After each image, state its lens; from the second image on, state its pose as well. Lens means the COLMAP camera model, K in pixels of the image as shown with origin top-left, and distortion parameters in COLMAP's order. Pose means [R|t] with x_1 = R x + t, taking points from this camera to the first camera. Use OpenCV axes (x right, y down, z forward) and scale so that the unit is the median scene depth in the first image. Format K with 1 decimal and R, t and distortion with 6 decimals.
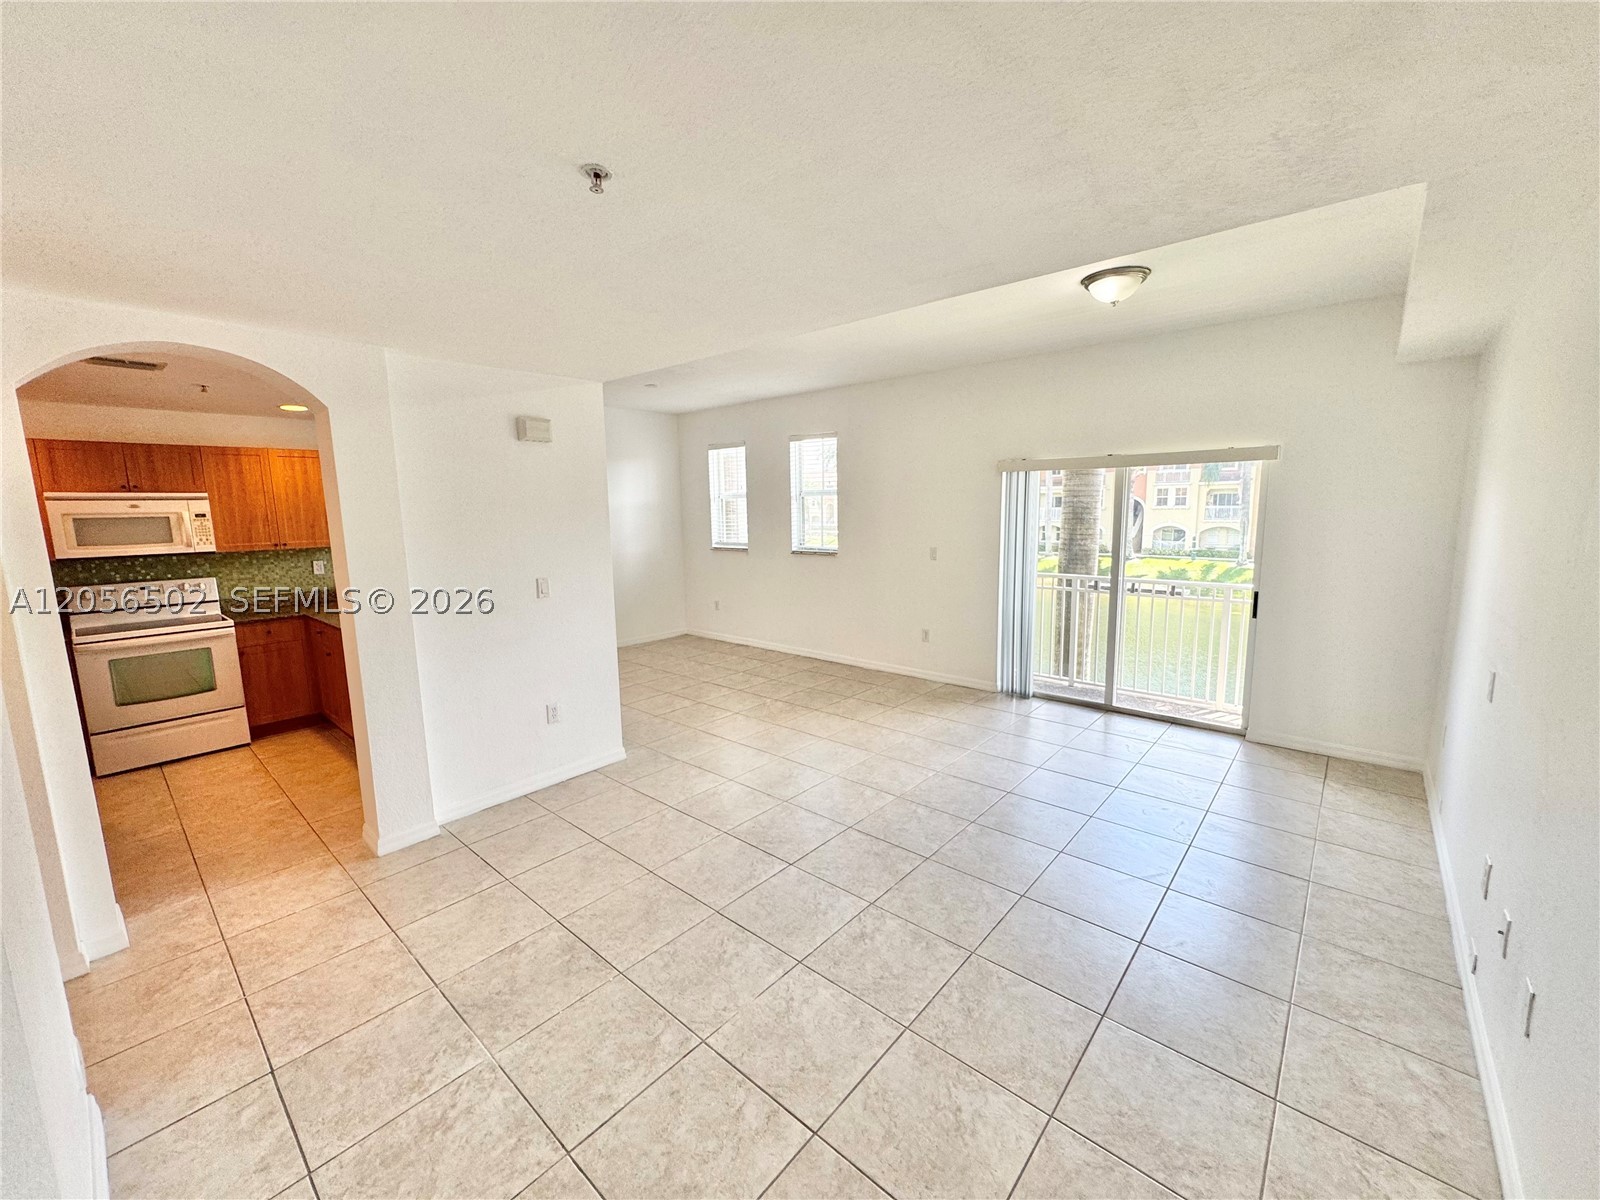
lens RADIAL K [[645.9, 0, 799.5], [0, 645.9, 598.0], [0, 0, 1]] dist [0.000683, -0.000162]
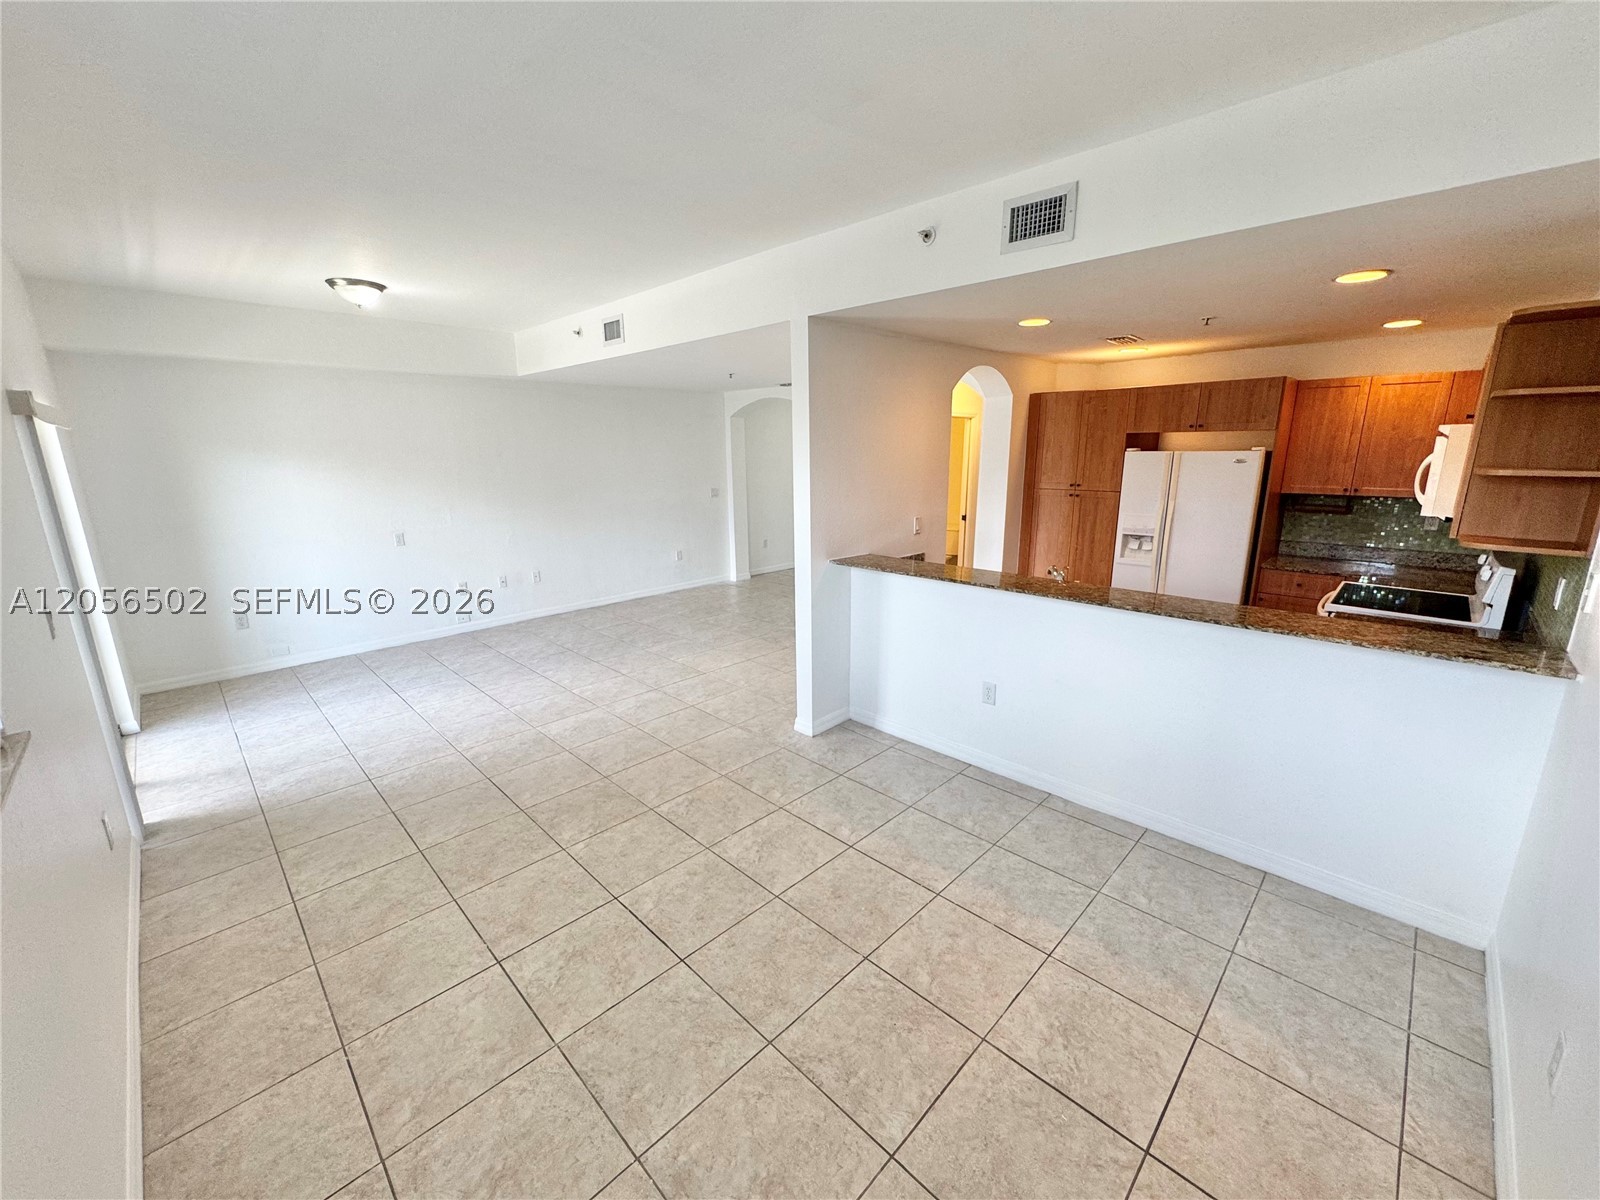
lens RADIAL K [[640.0, 0, 800.0], [0, 640.0, 600.0], [0, 0, 1]] dist [-0.002038, -0.000261]
pose [[-0.997908, 0.015082, 0.062861, -0.310843], [0.037206, 0.929199, 0.367703, -0.250877], [-0.052864, 0.369273, -0.927816, 1.652951]]
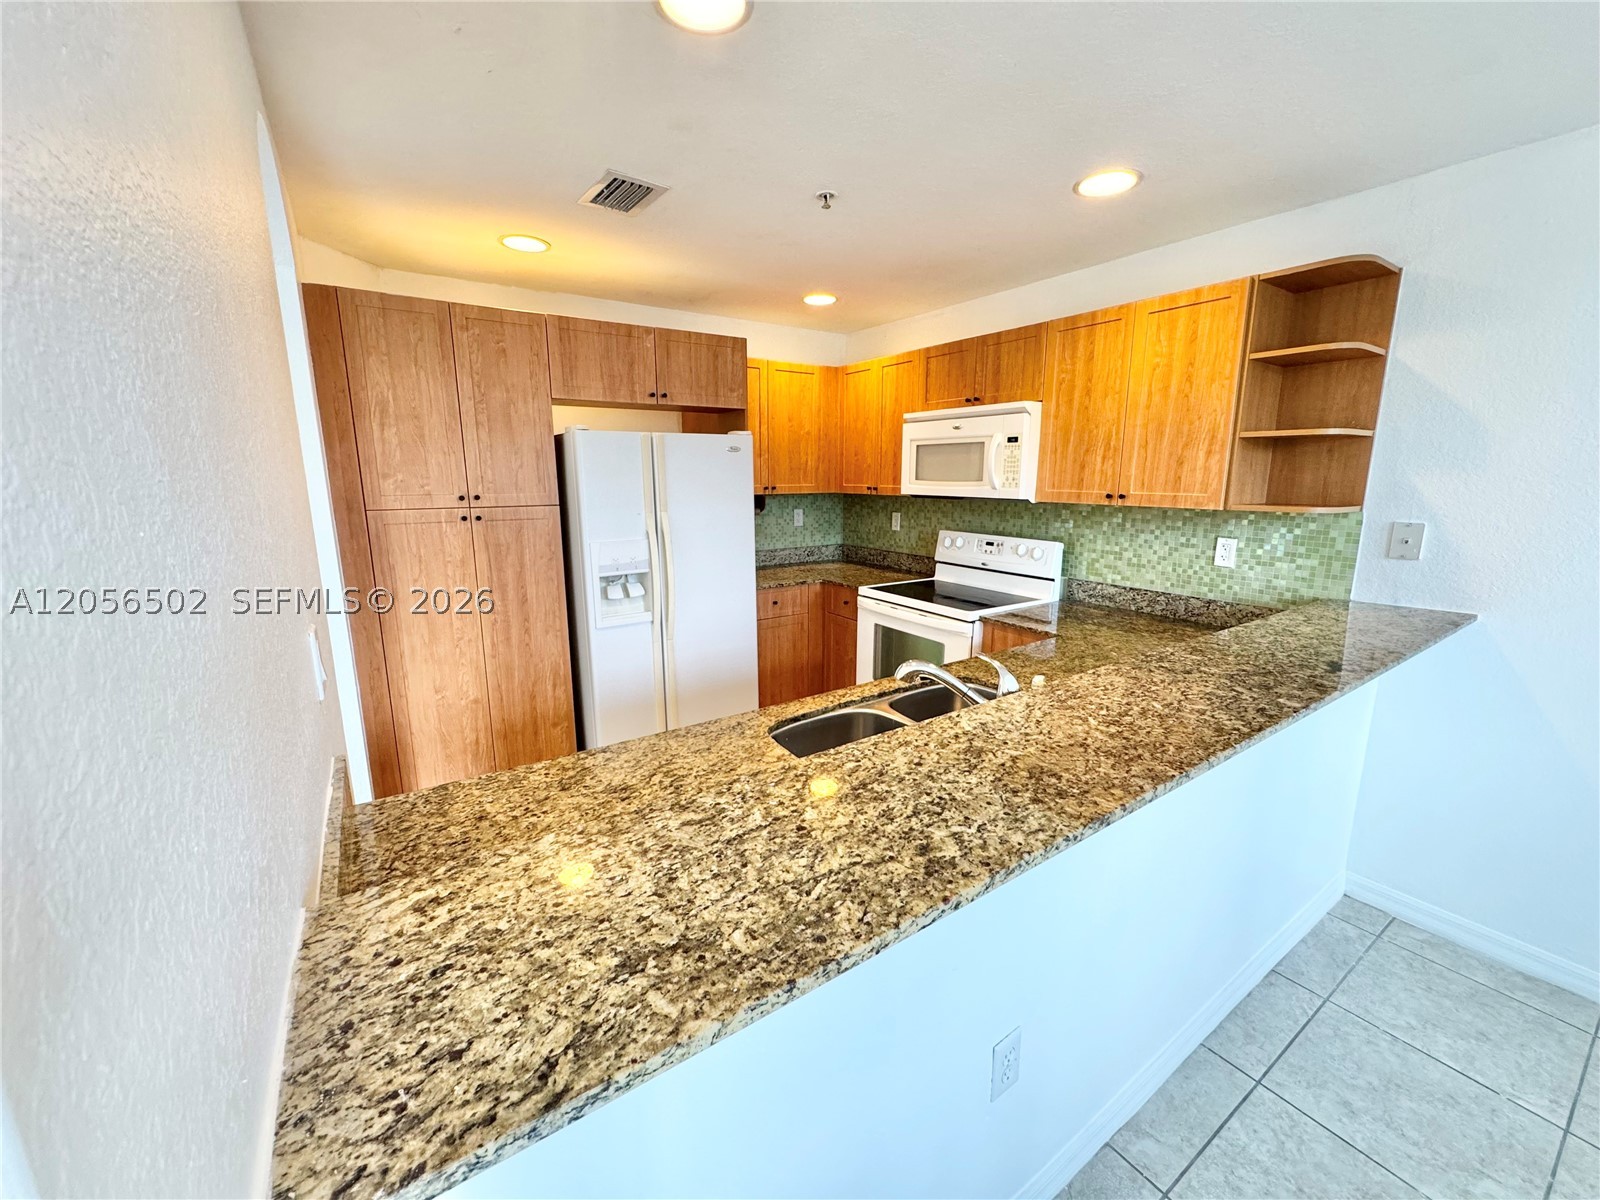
lens RADIAL K [[640.0, 0, 800.0], [0, 640.0, 600.0], [0, 0, 1]] dist [-0.002038, -0.000261]
pose [[-0.250990, 0.209089, -0.945138, -0.256741], [-0.134122, 0.959463, 0.247876, -0.102138], [0.958653, 0.188978, -0.212772, 0.939811]]
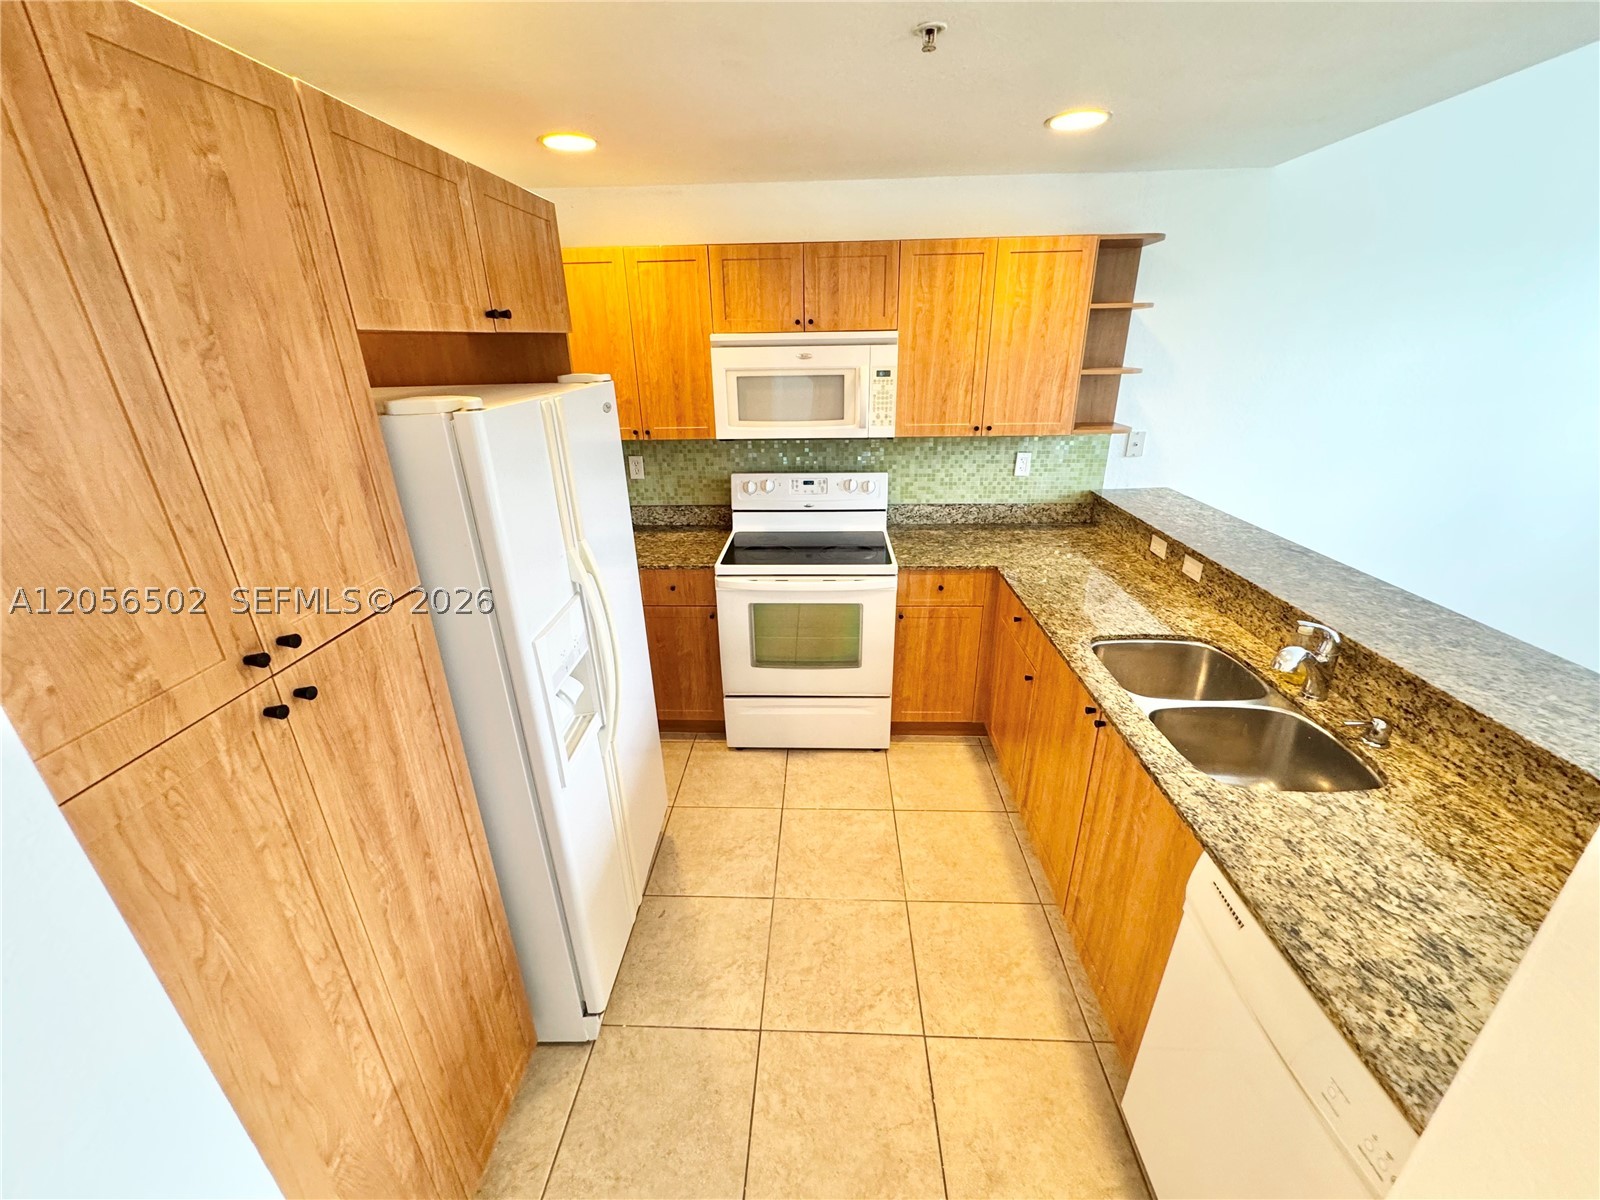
lens RADIAL K [[640.0, 0, 800.0], [0, 640.0, 600.0], [0, 0, 1]] dist [-0.002038, -0.000261]
pose [[0.632958, 0.300499, -0.713487, -0.492773], [-0.107358, 0.946762, 0.303506, -0.098915], [0.766706, -0.115508, 0.631522, 0.544168]]
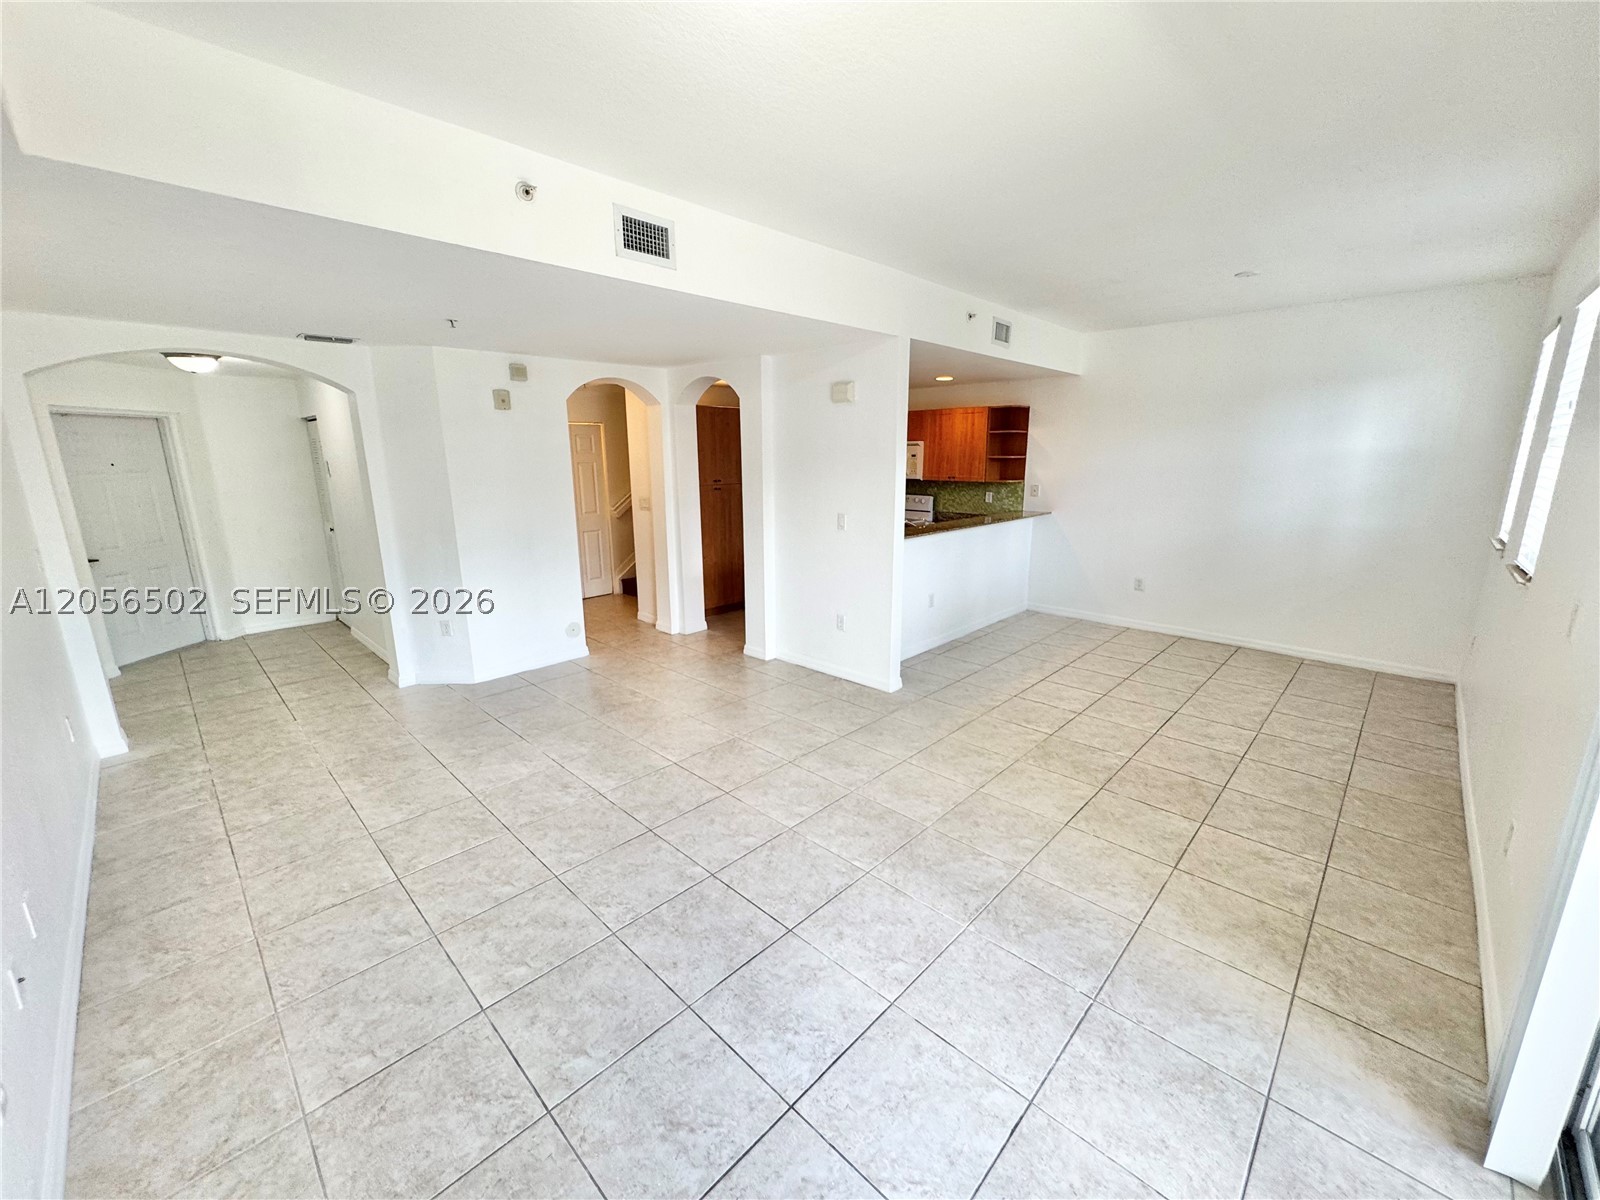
lens RADIAL K [[630.8, 0, 796.1], [0, 630.8, 608.6], [0, 0, 1]] dist [-0.002444, 0.000020]
pose [[-0.050293, 0.258101, -0.964808, 0.668635], [-0.135204, 0.955378, 0.262626, -0.133278], [0.989541, 0.143654, -0.013153, 0.767584]]
